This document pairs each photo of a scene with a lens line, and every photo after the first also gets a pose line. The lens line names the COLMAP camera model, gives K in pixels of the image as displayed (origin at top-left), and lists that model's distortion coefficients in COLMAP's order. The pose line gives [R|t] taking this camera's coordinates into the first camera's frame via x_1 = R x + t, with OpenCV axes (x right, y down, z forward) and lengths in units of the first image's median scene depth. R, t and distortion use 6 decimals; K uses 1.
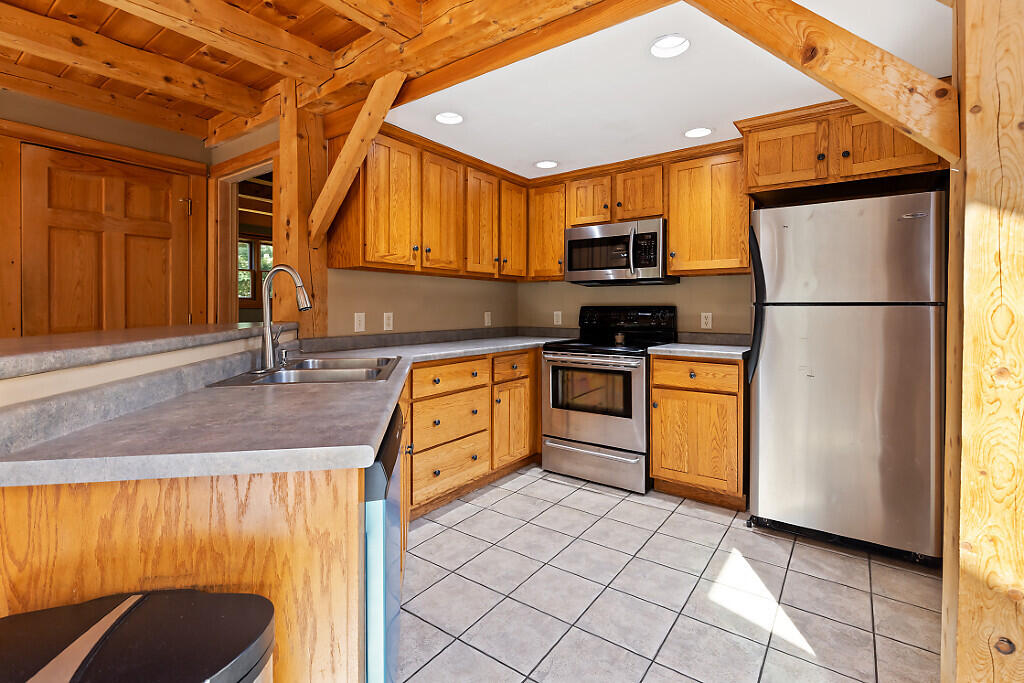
lens RADIAL K [[472.0, 0, 509.2], [0, 472.0, 308.9], [0, 0, 1]] dist [0.001261, -0.000762]
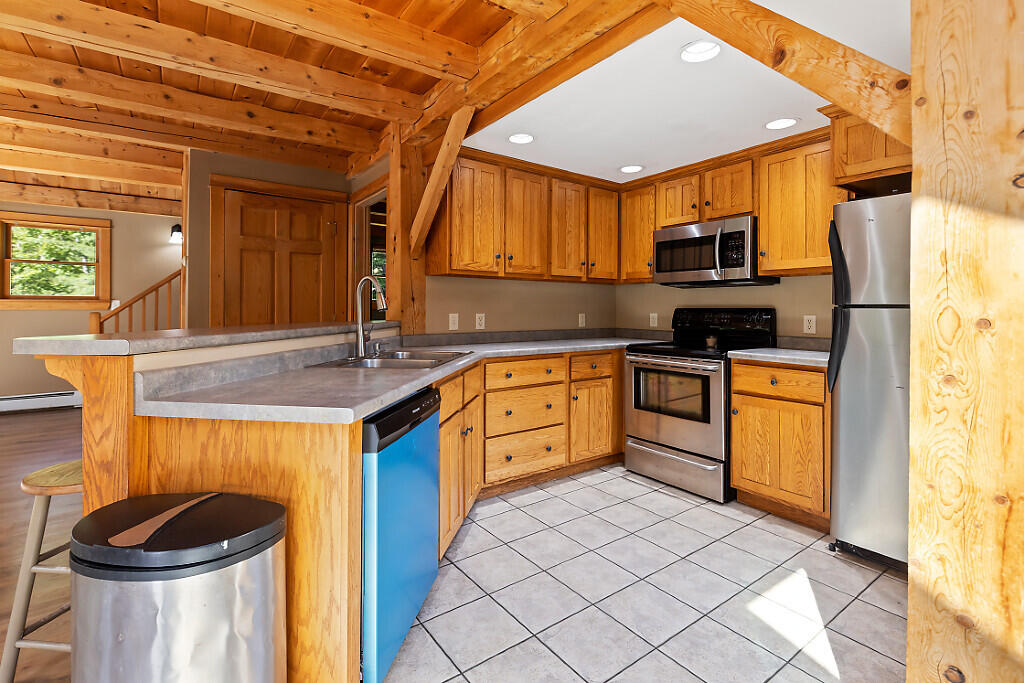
lens RADIAL K [[472.0, 0, 512.2], [0, 472.0, 307.0], [0, 0, 1]] dist [0.001261, -0.000762]
pose [[0.952072, 0.001075, -0.305873, 0.193714], [-0.003538, 0.999966, -0.007499, 0.000134], [0.305854, 0.008222, 0.952043, -0.059139]]
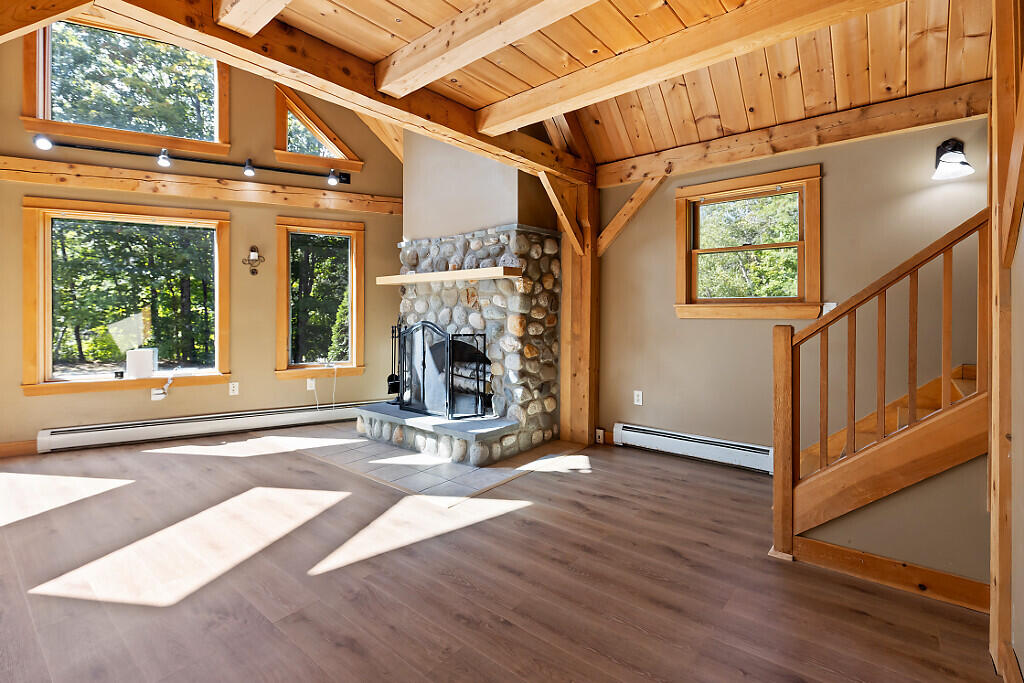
lens RADIAL K [[472.0, 0, 506.2], [0, 472.0, 309.2], [0, 0, 1]] dist [0.001261, -0.000762]
pose [[-0.063474, -0.008990, -0.997943, -0.913102], [-0.007250, 0.999937, -0.008547, -0.005835], [0.997957, 0.006692, -0.063535, 0.679052]]
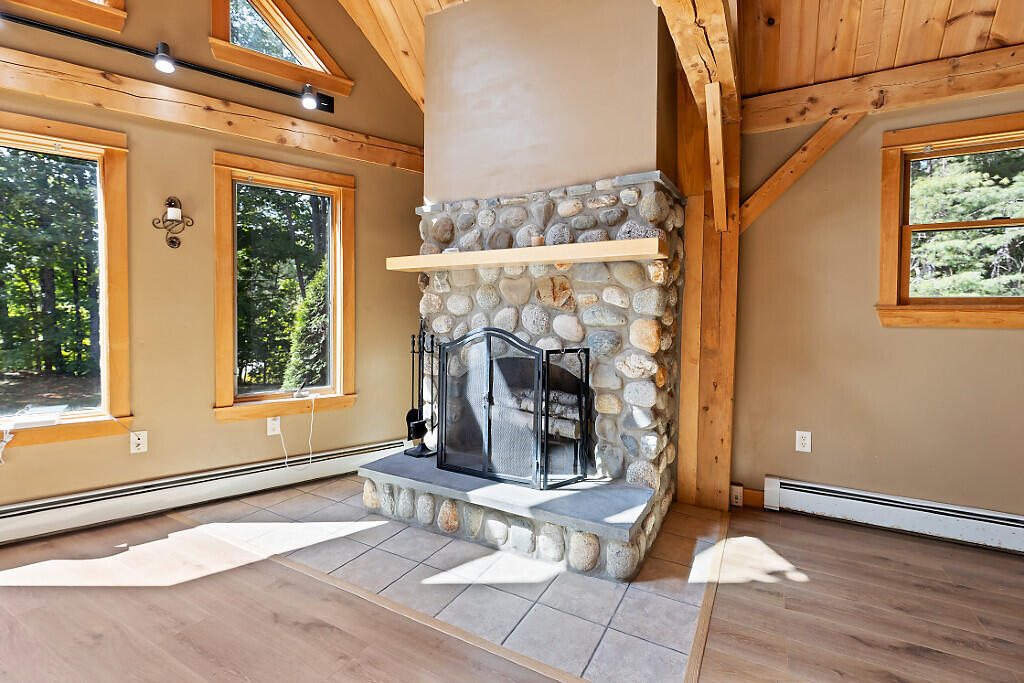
lens RADIAL K [[472.0, 0, 510.1], [0, 472.0, 325.4], [0, 0, 1]] dist [0.001261, -0.000762]
pose [[0.112447, 0.019805, -0.993460, -1.512791], [-0.016407, 0.999702, 0.018073, -0.001237], [0.993522, 0.014268, 0.112739, 0.232256]]
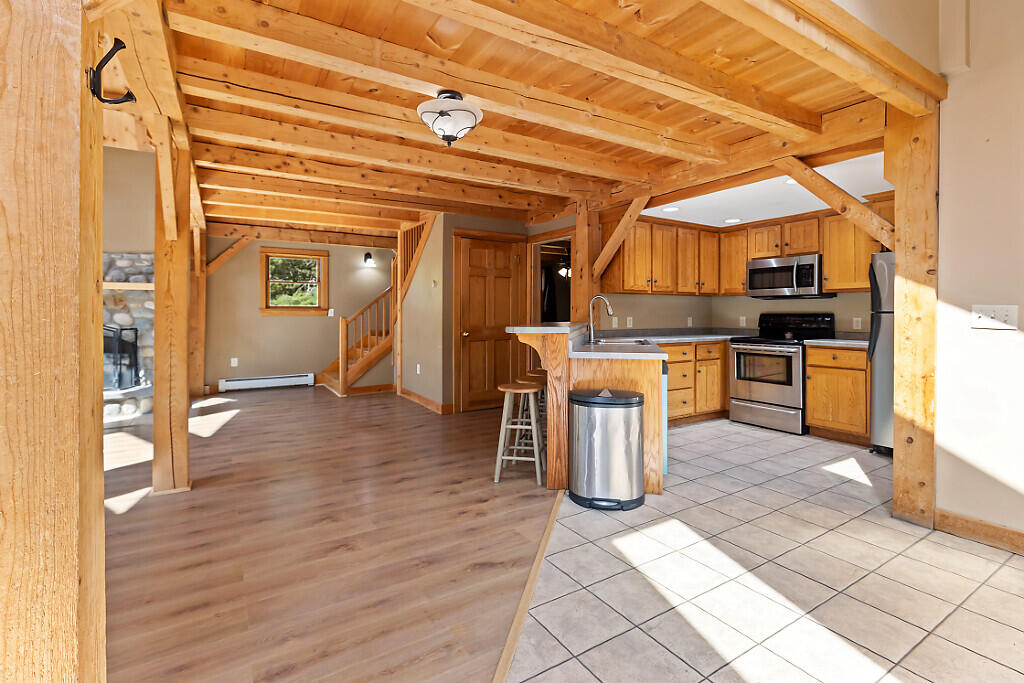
lens RADIAL K [[472.0, 0, 512.2], [0, 472.0, 313.6], [0, 0, 1]] dist [0.001261, -0.000762]
pose [[0.928291, -0.000594, -0.371853, -0.019404], [-0.001025, 0.999991, -0.004156, 0.002094], [0.371852, 0.004239, 0.928282, -0.898741]]
